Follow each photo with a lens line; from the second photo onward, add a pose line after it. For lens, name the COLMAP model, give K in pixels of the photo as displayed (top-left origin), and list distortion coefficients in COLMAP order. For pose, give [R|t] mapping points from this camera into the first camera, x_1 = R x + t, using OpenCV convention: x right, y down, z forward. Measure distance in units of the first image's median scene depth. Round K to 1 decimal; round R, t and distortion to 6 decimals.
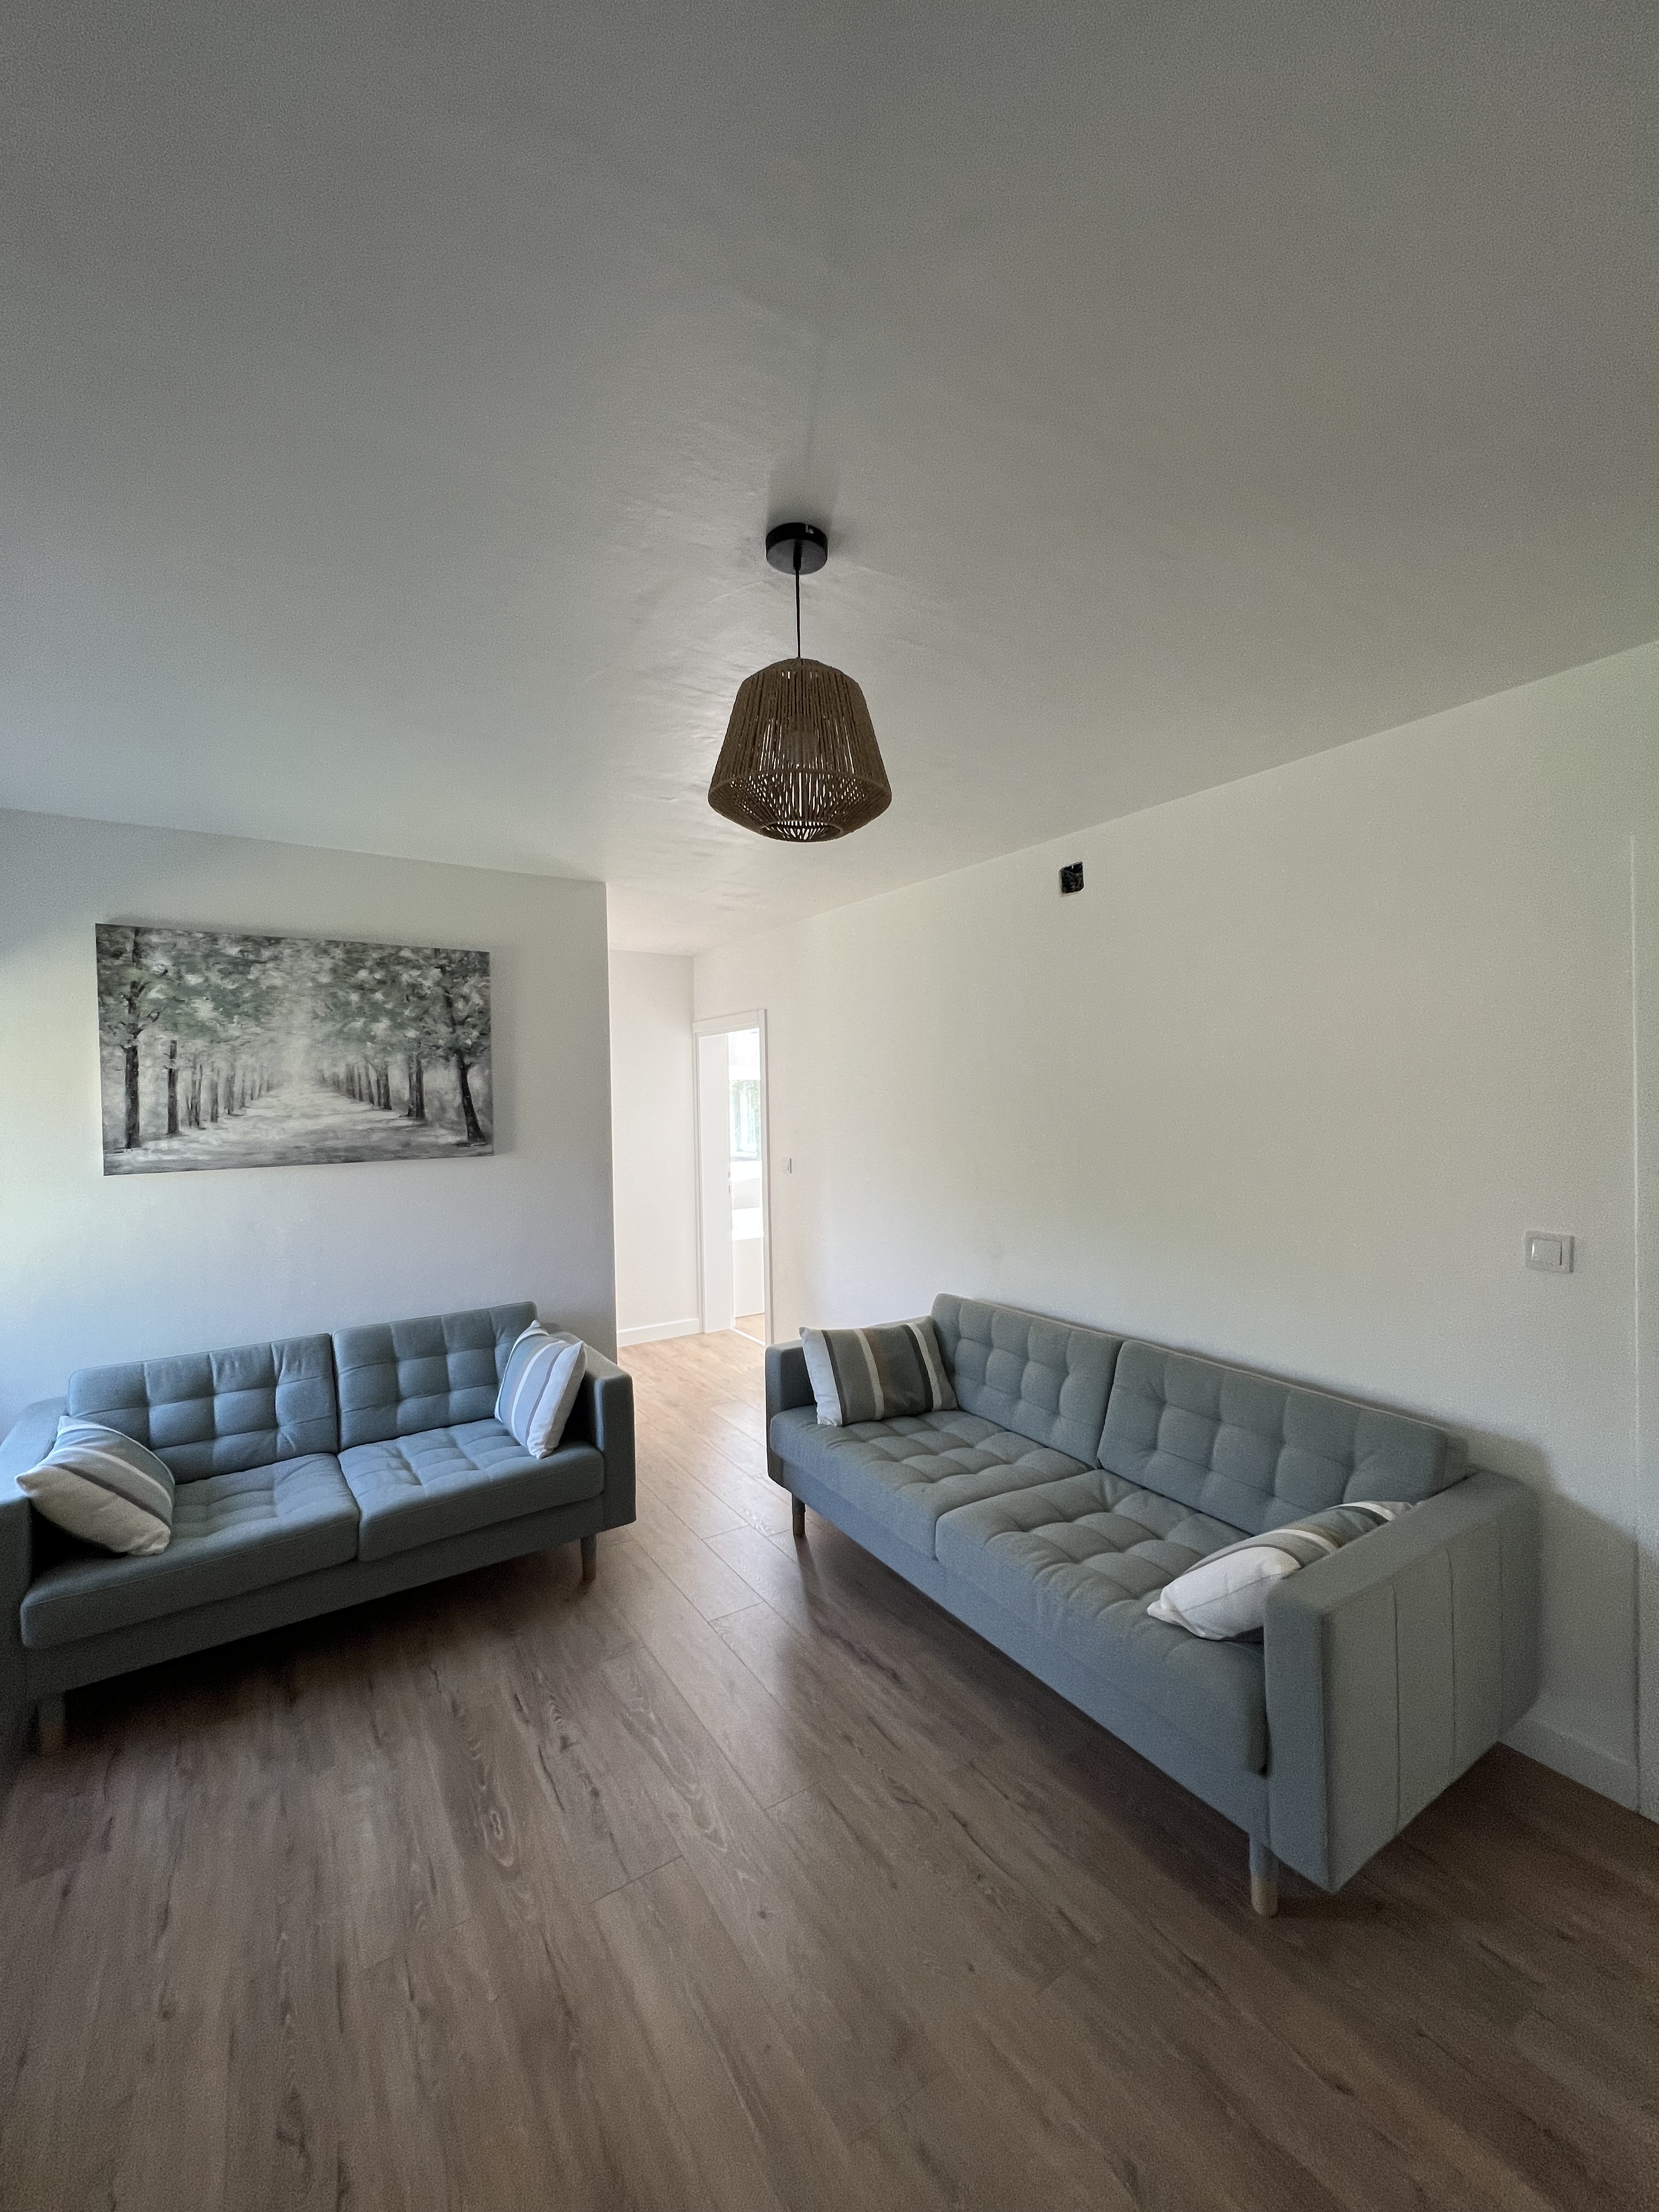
lens RADIAL K [[882.1, 0, 820.8], [0, 882.1, 1110.3], [0, 0, 1]] dist [-0.001820, 0.000071]
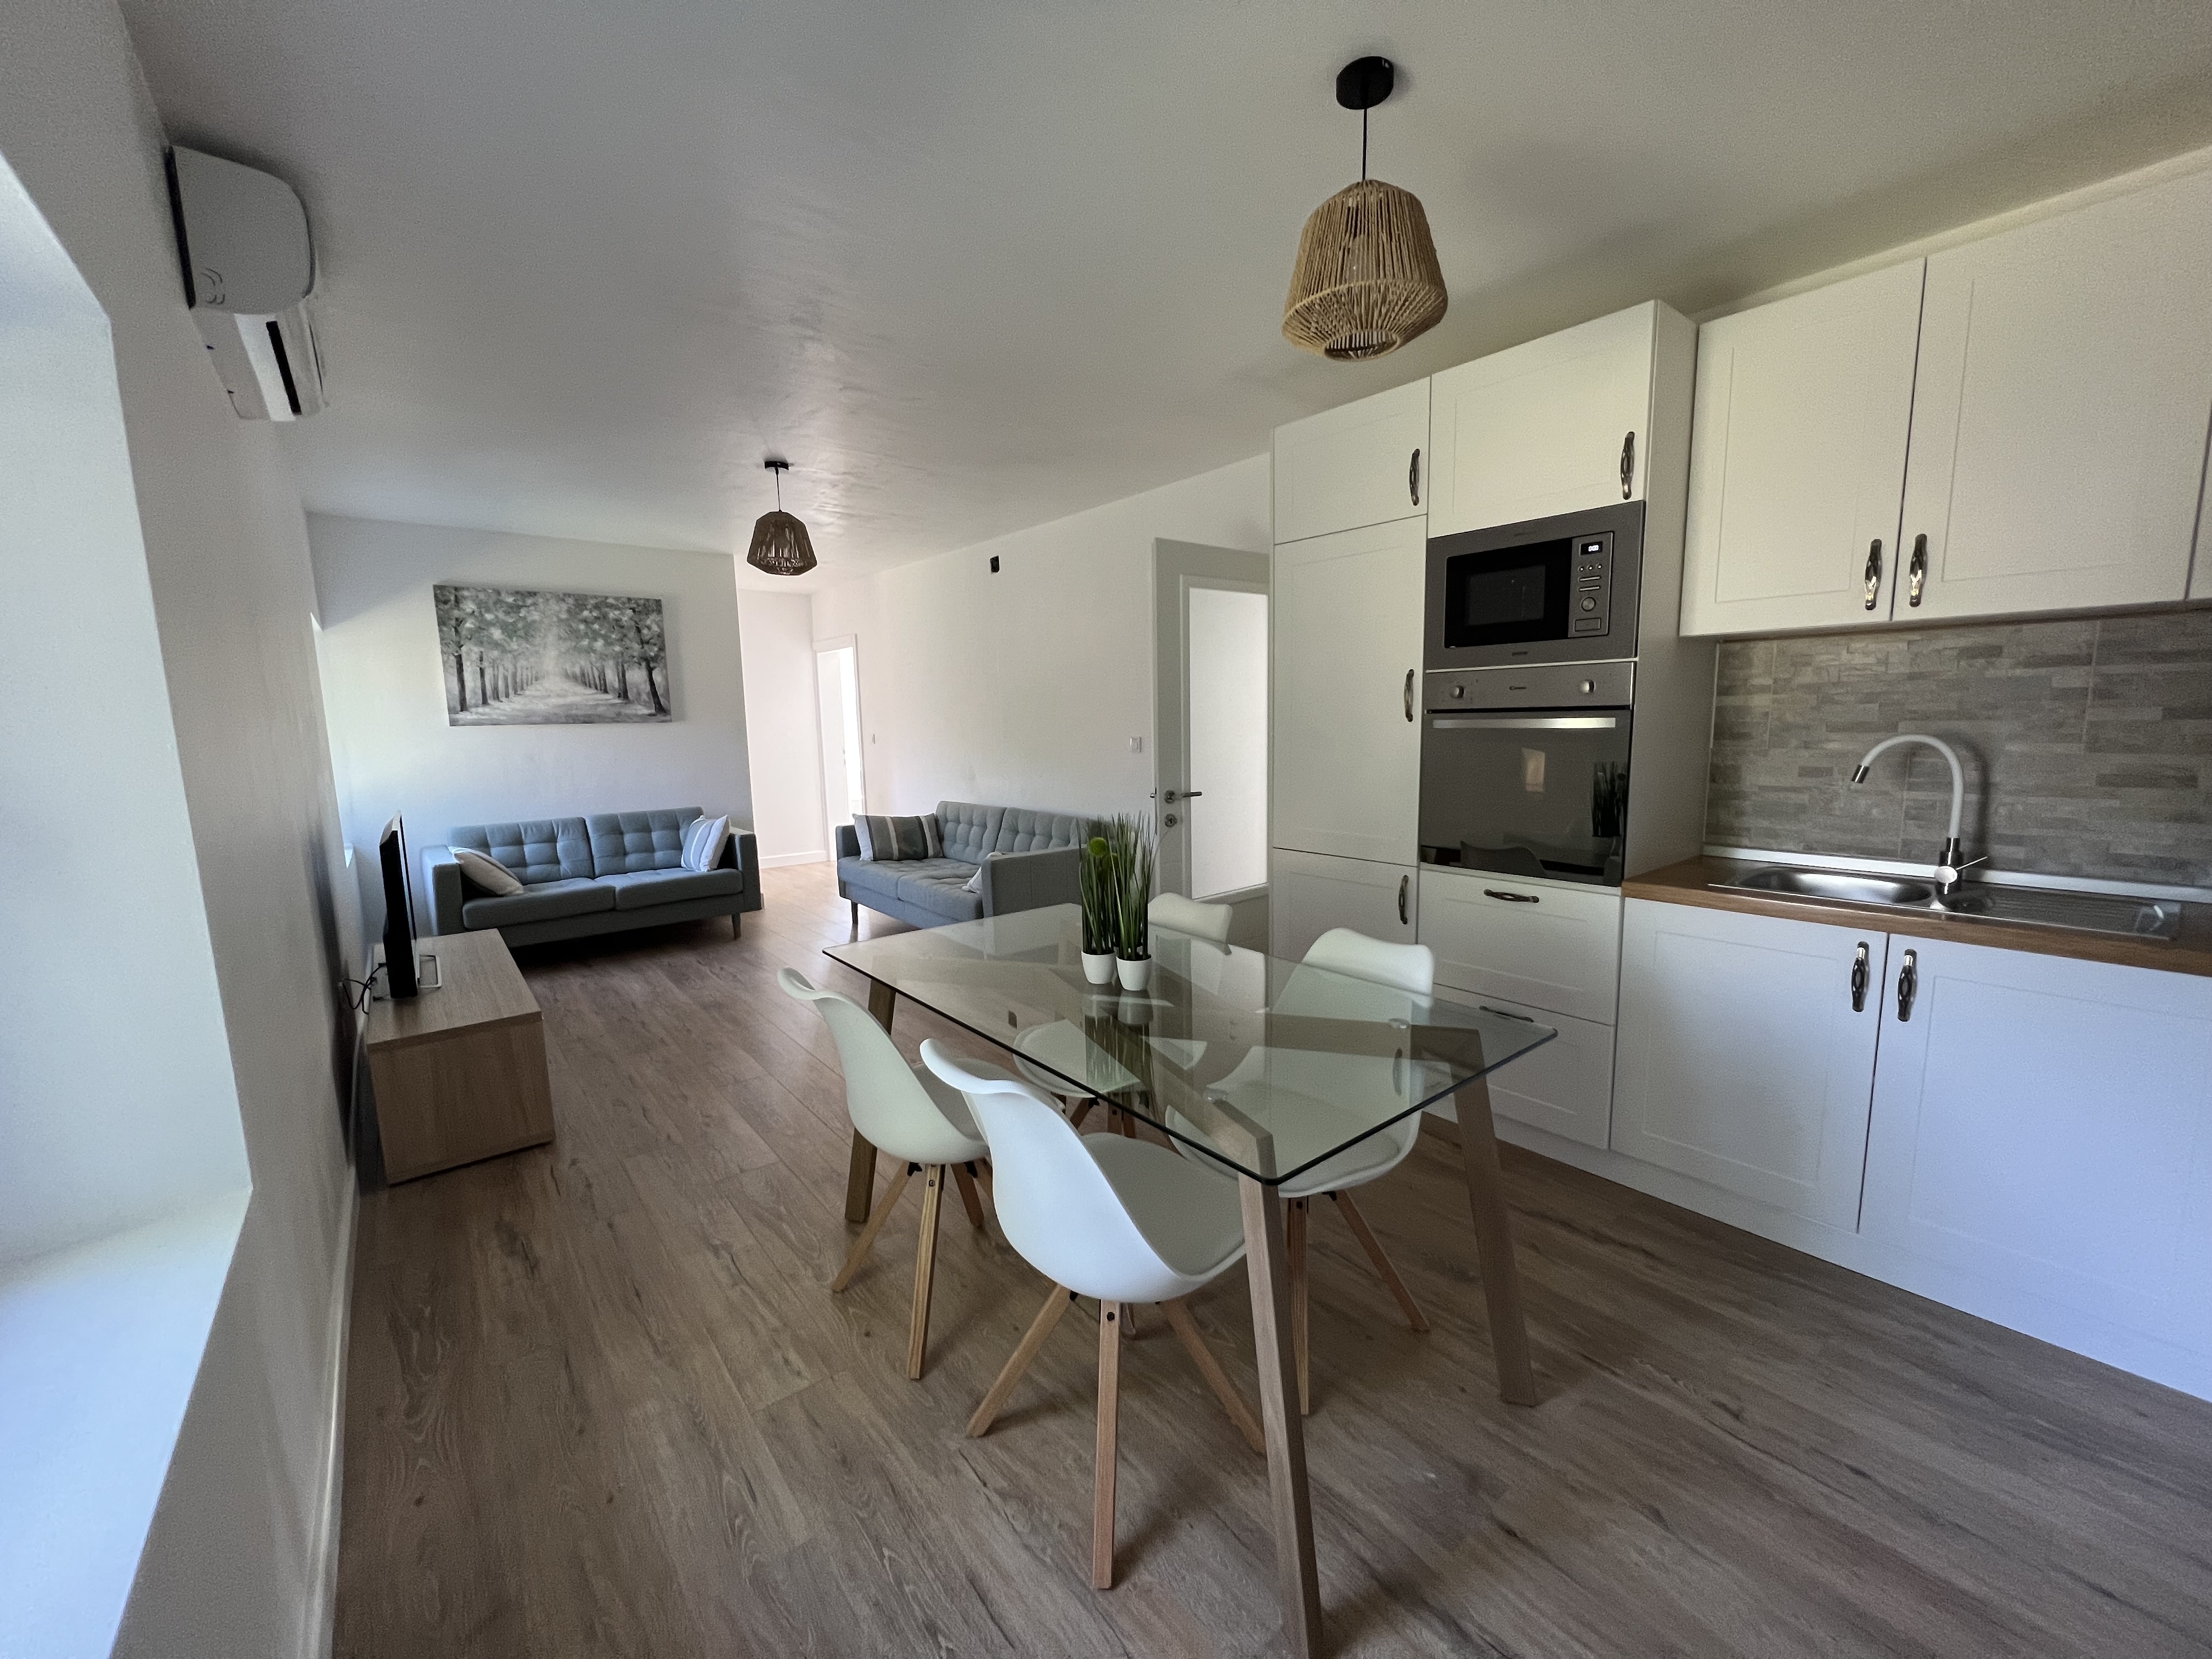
lens RADIAL K [[882.1, 0, 1107.9], [0, 882.1, 841.1], [0, 0, 1]] dist [-0.001820, 0.000071]
pose [[0.994280, -0.015196, 0.105715, 0.316473], [0.002173, 0.992500, 0.122223, 0.082188], [-0.106780, -0.121294, 0.986857, -0.892821]]
